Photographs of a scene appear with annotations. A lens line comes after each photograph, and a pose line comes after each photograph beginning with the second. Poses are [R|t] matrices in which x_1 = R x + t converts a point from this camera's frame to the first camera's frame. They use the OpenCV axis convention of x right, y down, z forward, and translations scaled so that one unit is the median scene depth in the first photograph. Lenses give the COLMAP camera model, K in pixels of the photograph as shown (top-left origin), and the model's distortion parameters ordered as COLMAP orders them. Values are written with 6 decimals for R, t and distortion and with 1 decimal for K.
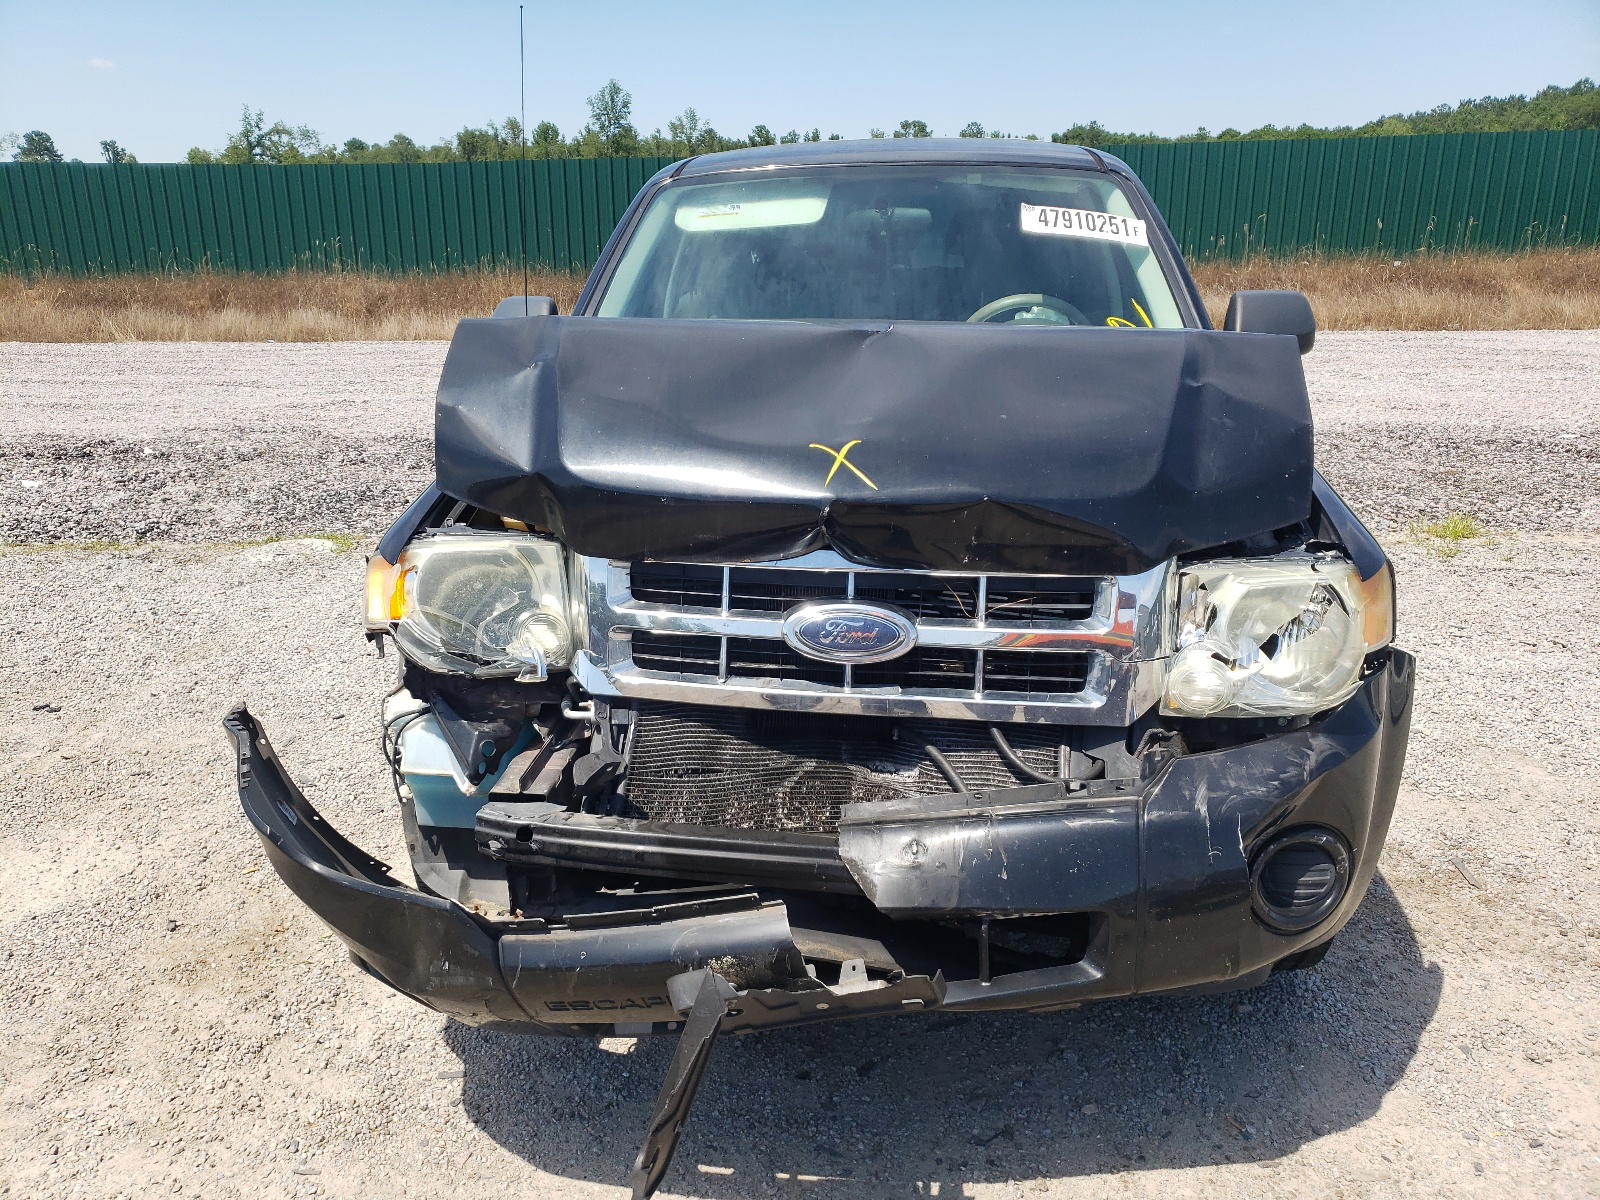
lens RADIAL K [[1246.0, 0, 761.2], [0, 1246.0, 581.4], [0, 0, 1]] dist [0.045336, -0.014756]
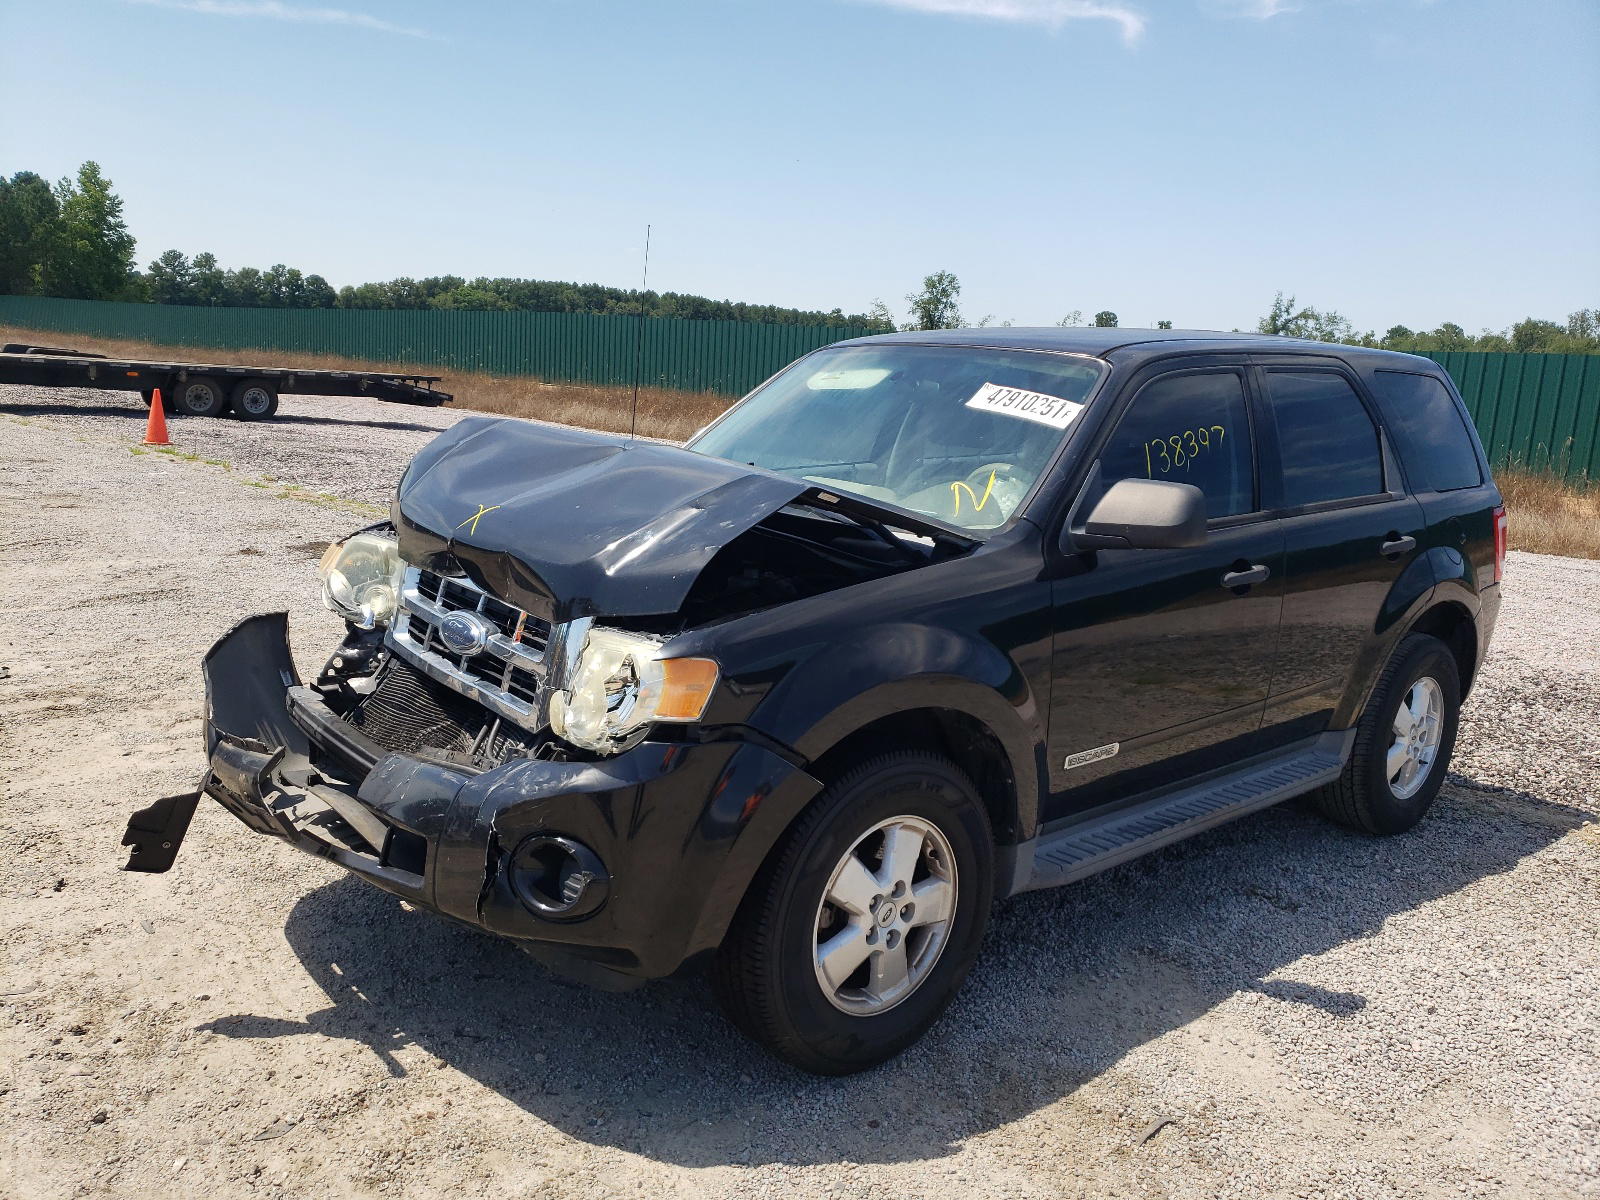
lens RADIAL K [[1246.0, 0, 767.2], [0, 1246.0, 573.3], [0, 0, 1]] dist [0.045336, -0.014756]
pose [[0.729533, 0.175145, -0.661139, 1.238534], [-0.266047, 0.963195, -0.038405, -0.062678], [0.630080, 0.203912, 0.749279, 0.108948]]
